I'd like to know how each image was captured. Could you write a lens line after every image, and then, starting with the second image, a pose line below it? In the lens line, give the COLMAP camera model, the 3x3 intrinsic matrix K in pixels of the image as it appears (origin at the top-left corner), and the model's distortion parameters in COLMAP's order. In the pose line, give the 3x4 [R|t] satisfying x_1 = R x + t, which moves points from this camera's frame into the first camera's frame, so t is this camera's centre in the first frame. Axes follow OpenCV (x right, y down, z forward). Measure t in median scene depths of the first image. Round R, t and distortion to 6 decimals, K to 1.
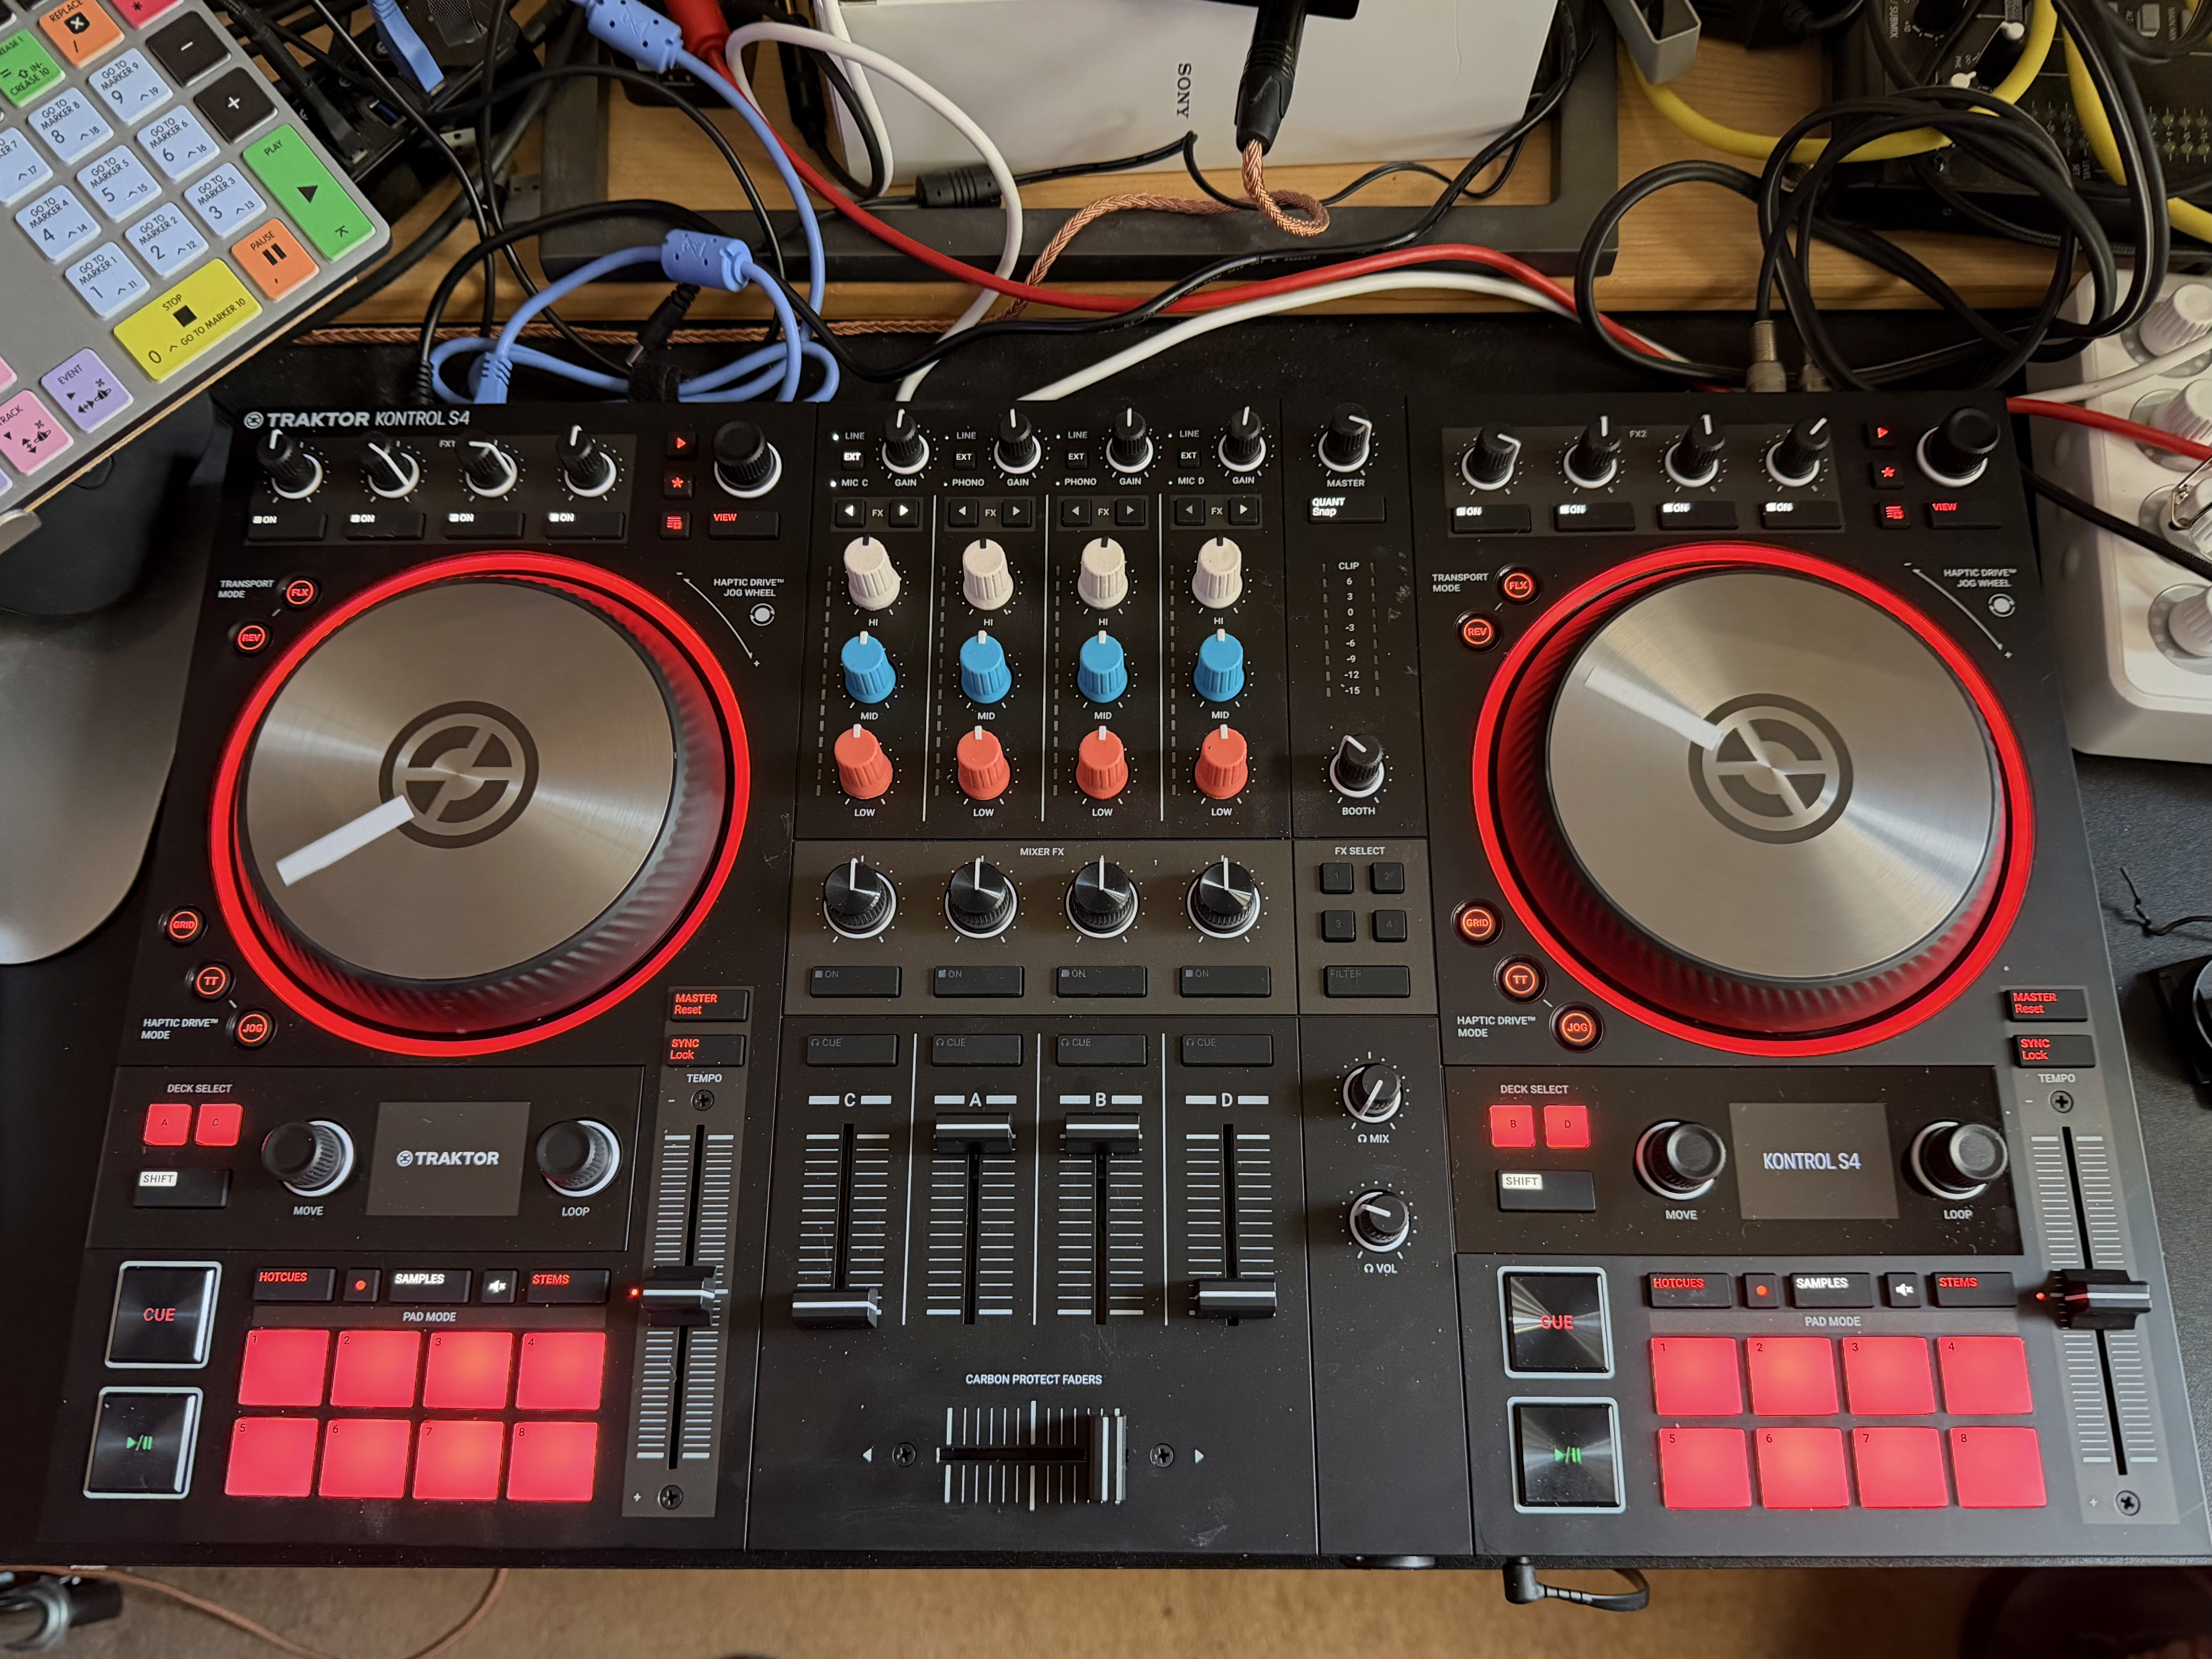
lens RADIAL K [[1623.5, 0, 1091.3], [0, 1623.5, 923.9], [0, 0, 1]] dist [-0.000439, -0.023251]
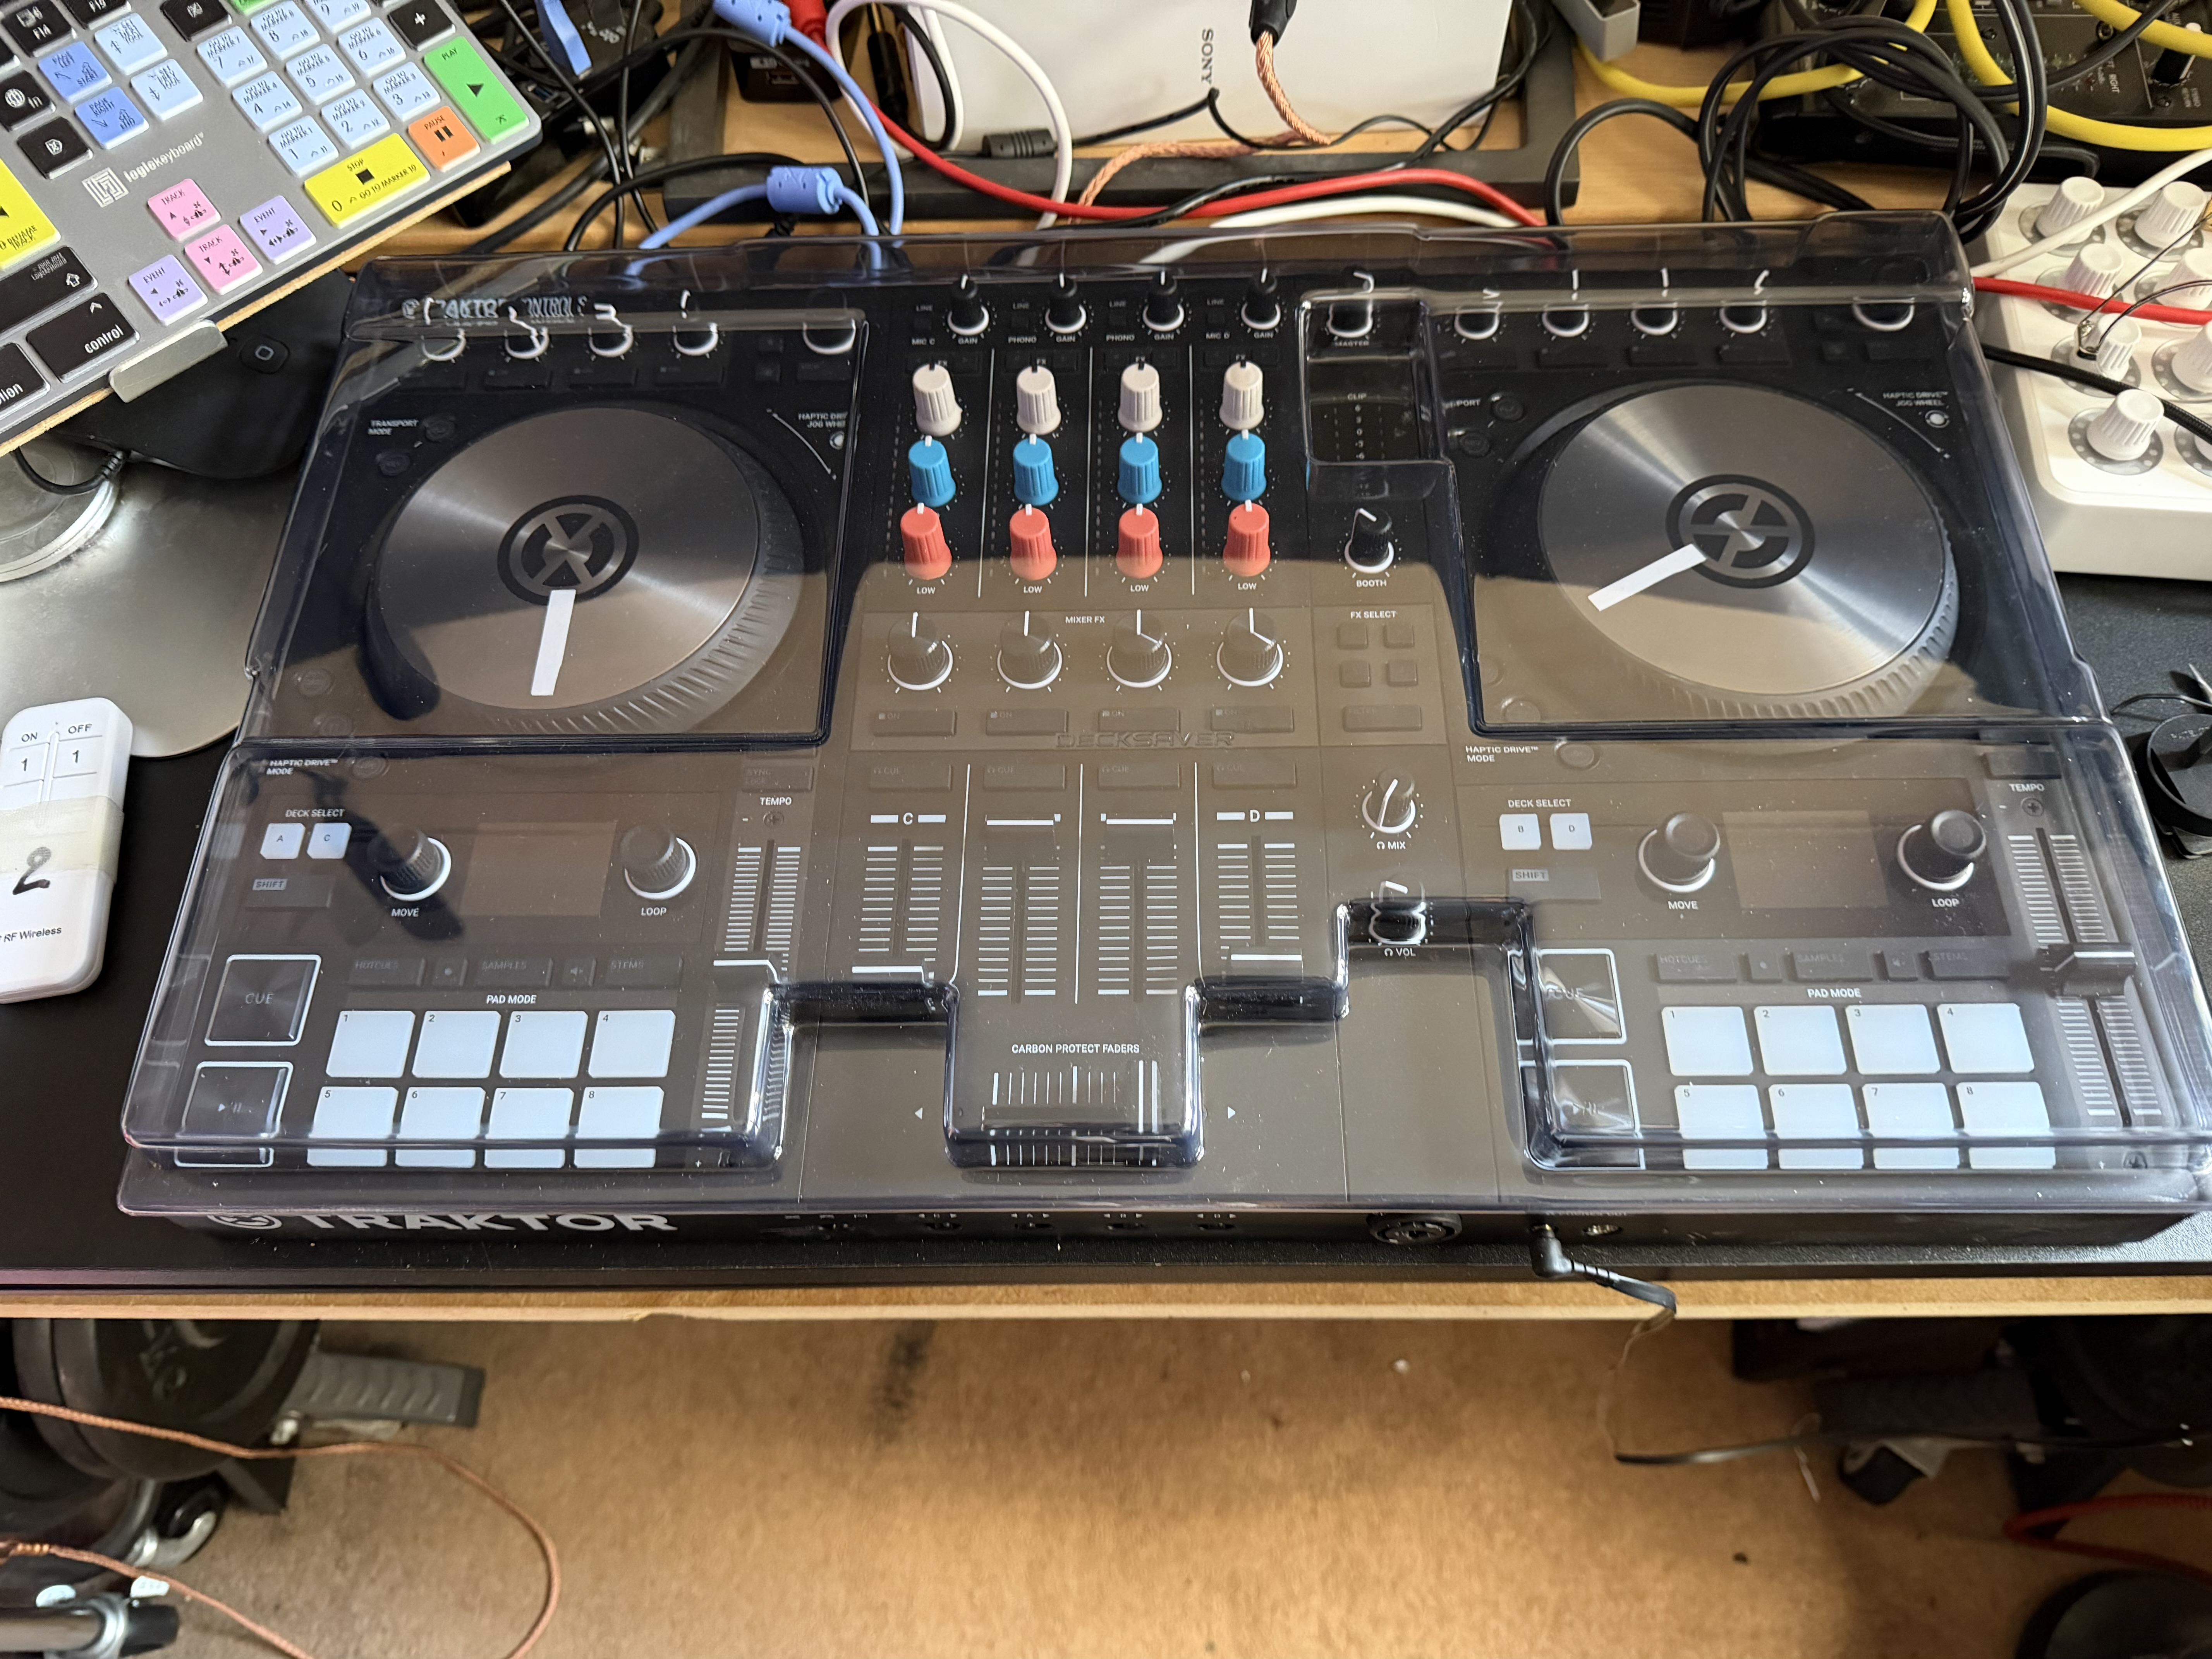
lens RADIAL K [[1515.8, 0, 1109.7], [0, 1515.8, 1020.3], [0, 0, 1]] dist [0.012942, -0.041274]
pose [[0.999849, -0.001433, -0.017322, 0.003602], [-0.001492, 0.985834, -0.167720, 0.389959], [0.017317, 0.167720, 0.985683, 0.021296]]
